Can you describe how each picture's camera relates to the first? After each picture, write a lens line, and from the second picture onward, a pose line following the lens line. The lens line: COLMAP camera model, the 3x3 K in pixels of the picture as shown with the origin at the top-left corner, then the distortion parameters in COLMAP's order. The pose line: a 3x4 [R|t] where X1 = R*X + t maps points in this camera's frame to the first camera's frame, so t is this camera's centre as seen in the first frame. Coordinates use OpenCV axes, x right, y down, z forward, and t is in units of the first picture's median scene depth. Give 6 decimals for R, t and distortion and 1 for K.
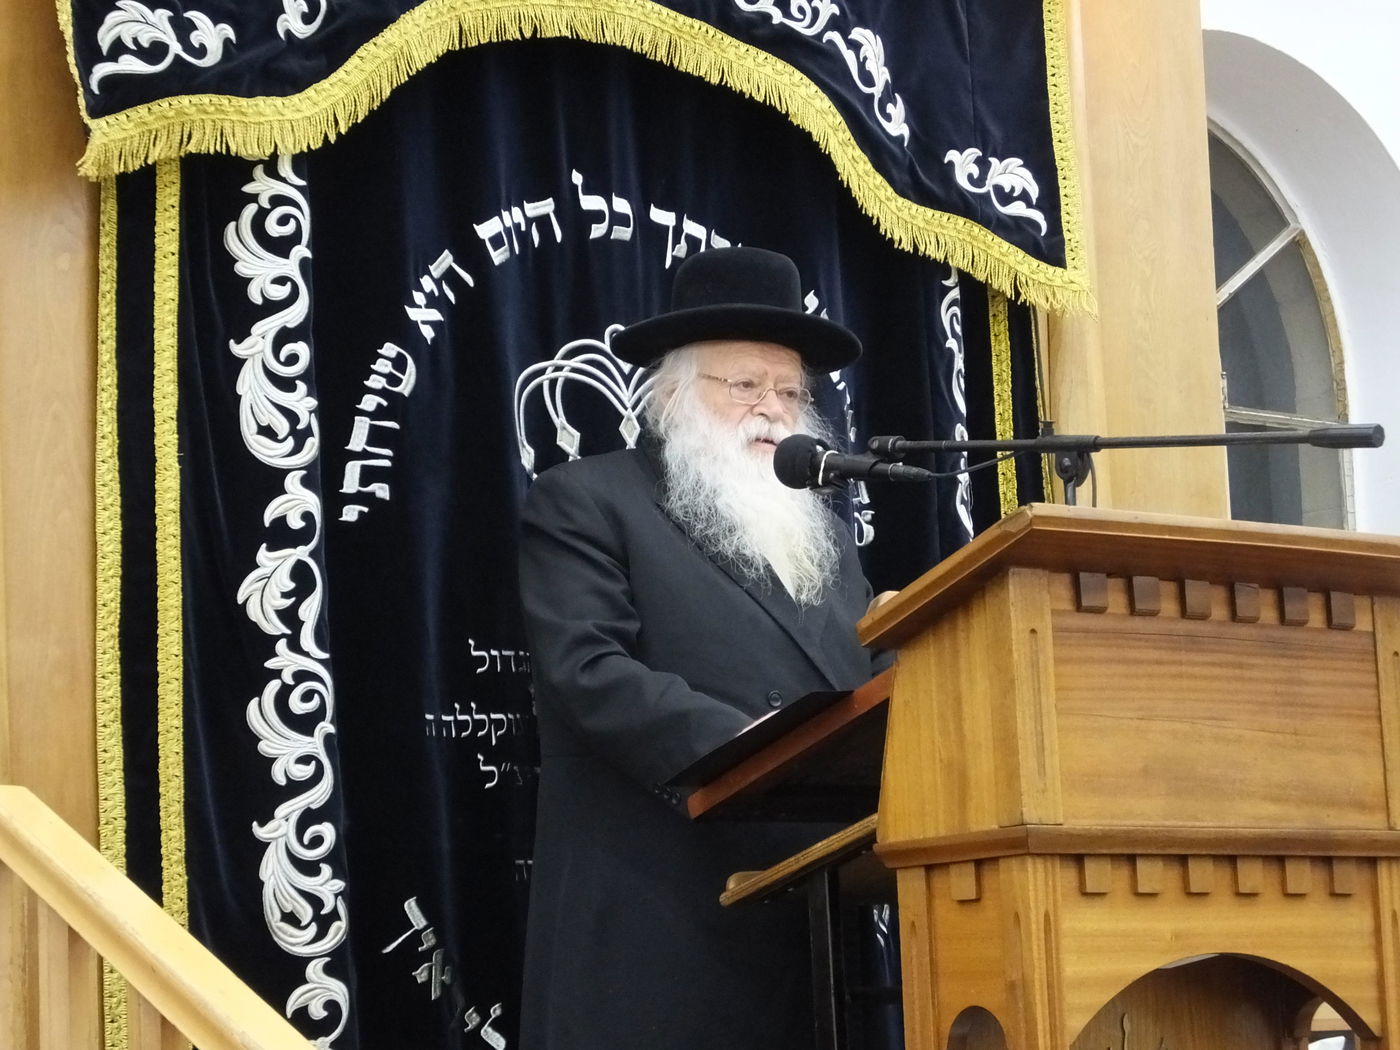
lens RADIAL K [[3420.0, 0, 696.5], [0, 3420.0, 550.1], [0, 0, 1]] dist [0.027497, -0.554555]
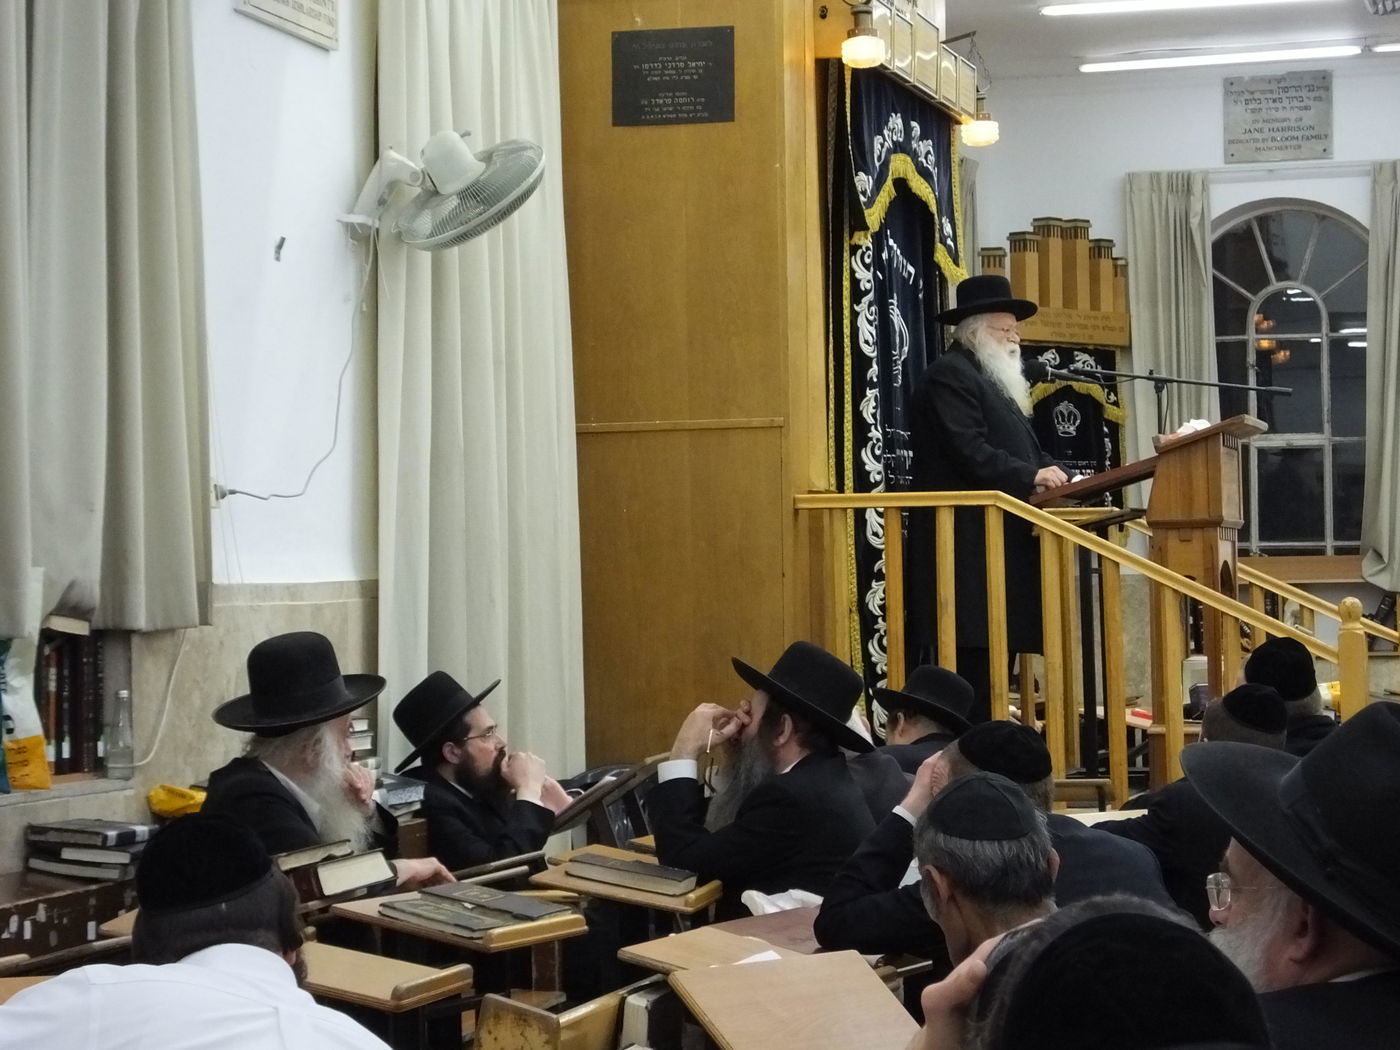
lens RADIAL K [[3662.2, 0, 700.0], [0, 3662.2, 525.0], [0, 0, 1]] dist [-0.014586, 0.593110]
pose [[0.786029, 0.036267, 0.617125, -1.896304], [-0.103035, 0.992000, 0.072937, -0.086051], [-0.609543, -0.120916, 0.783478, -1.066136]]
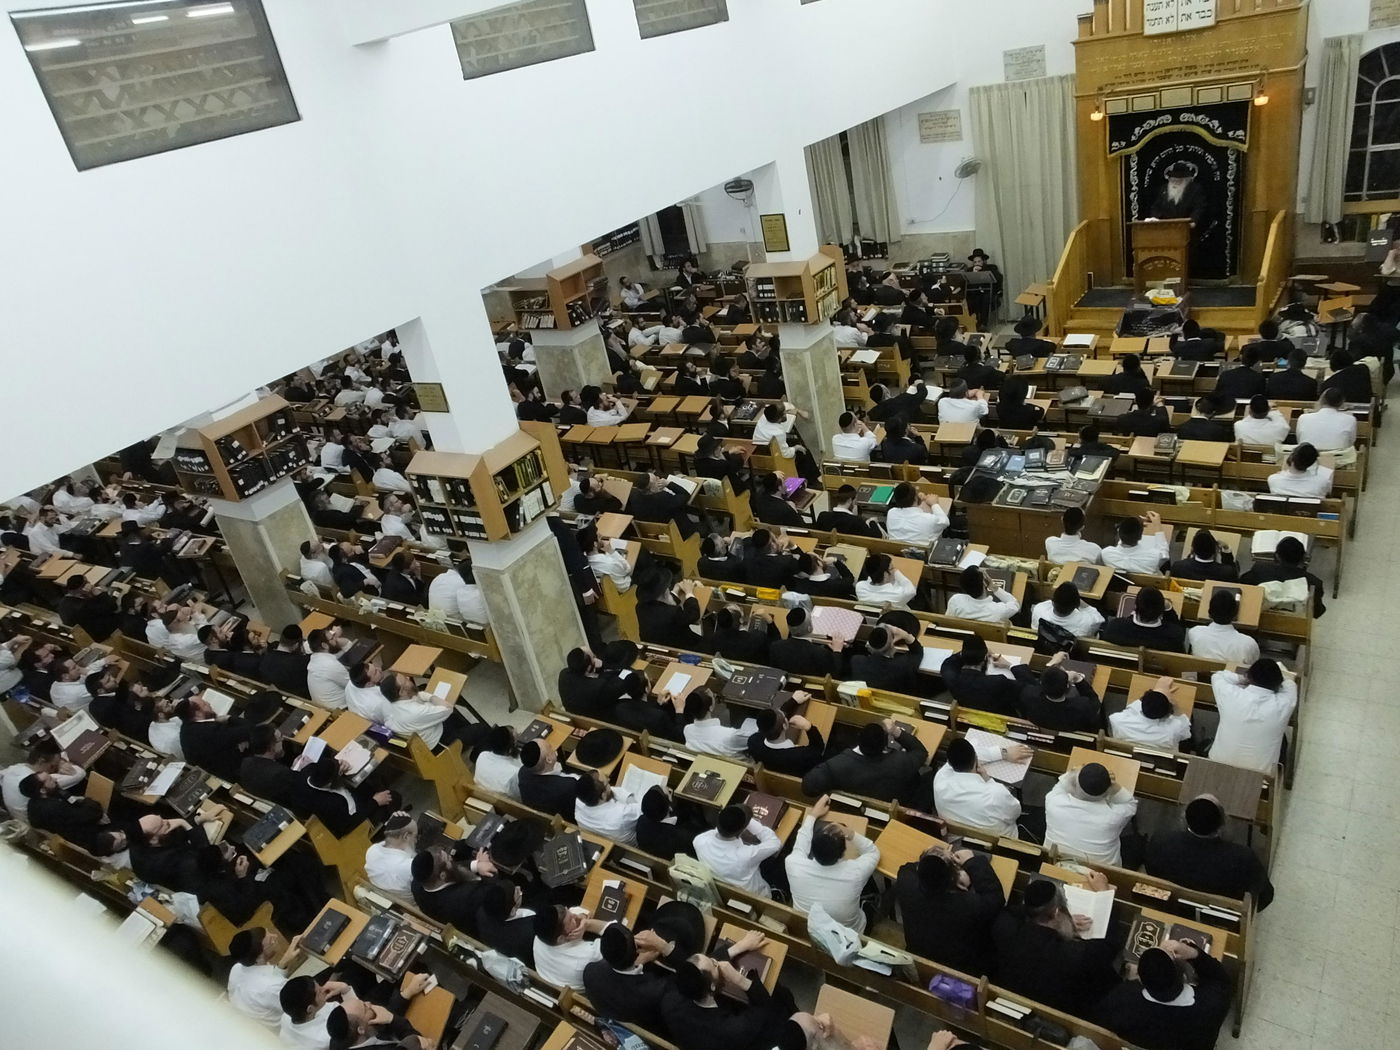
lens RADIAL K [[992.6, 0, 700.0], [0, 992.6, 525.0], [0, 0, 1]] dist [-0.083575, 0.060380]
pose [[0.302607, 0.413087, -0.858946, 2.457950], [0.321046, 0.804357, 0.499939, -1.097442], [0.897418, -0.427046, 0.110784, -0.957054]]
